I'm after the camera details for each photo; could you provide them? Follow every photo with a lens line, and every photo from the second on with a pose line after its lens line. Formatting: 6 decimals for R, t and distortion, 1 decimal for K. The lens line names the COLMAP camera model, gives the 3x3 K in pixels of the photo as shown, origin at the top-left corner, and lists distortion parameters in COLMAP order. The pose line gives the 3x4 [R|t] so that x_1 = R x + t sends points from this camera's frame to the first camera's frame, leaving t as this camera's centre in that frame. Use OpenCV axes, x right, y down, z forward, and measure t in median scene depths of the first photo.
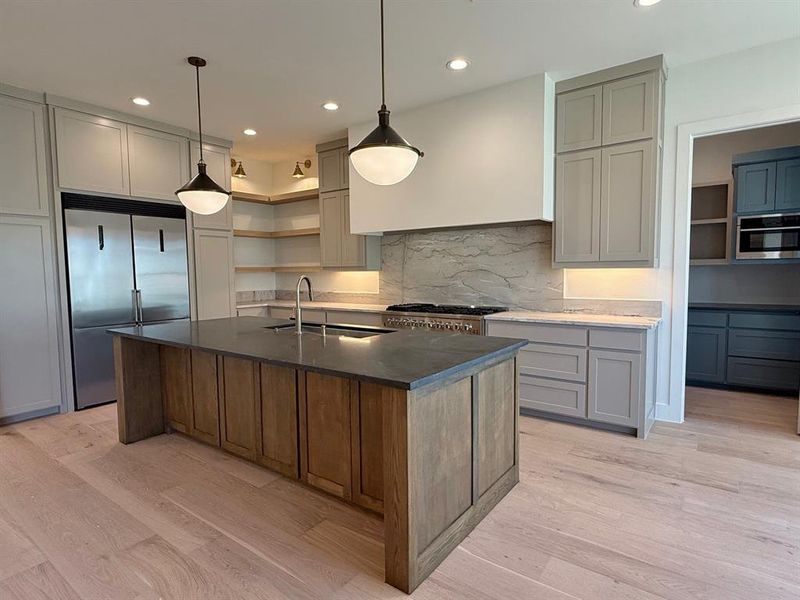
lens RADIAL K [[441.7, 0, 399.1], [0, 441.7, 299.4], [0, 0, 1]] dist [-0.001425, -0.000193]
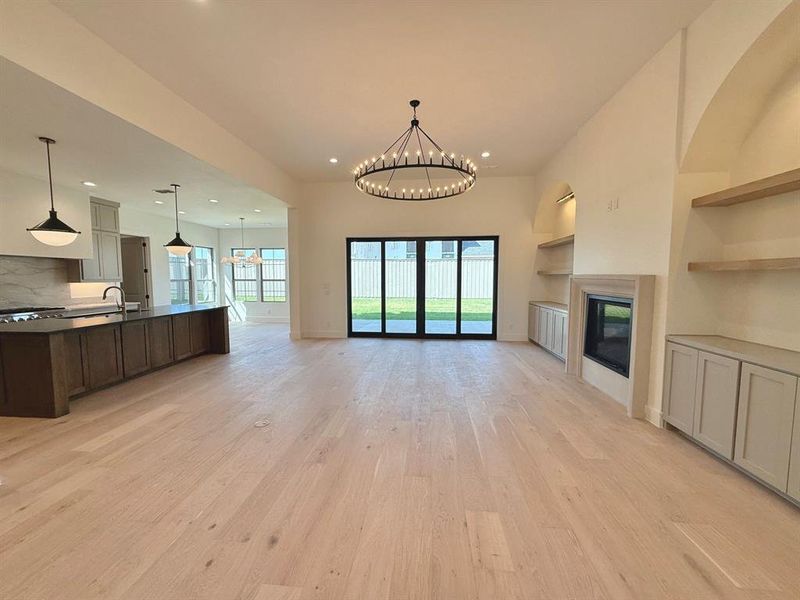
lens RADIAL K [[322.6, 0, 401.6], [0, 322.6, 299.4], [0, 0, 1]] dist [0.000460, 0.000273]
pose [[-0.525903, -0.044314, 0.849389, -1.980892], [0.071238, 0.992838, 0.095906, -0.034065], [-0.847556, 0.110946, -0.518980, 0.622892]]
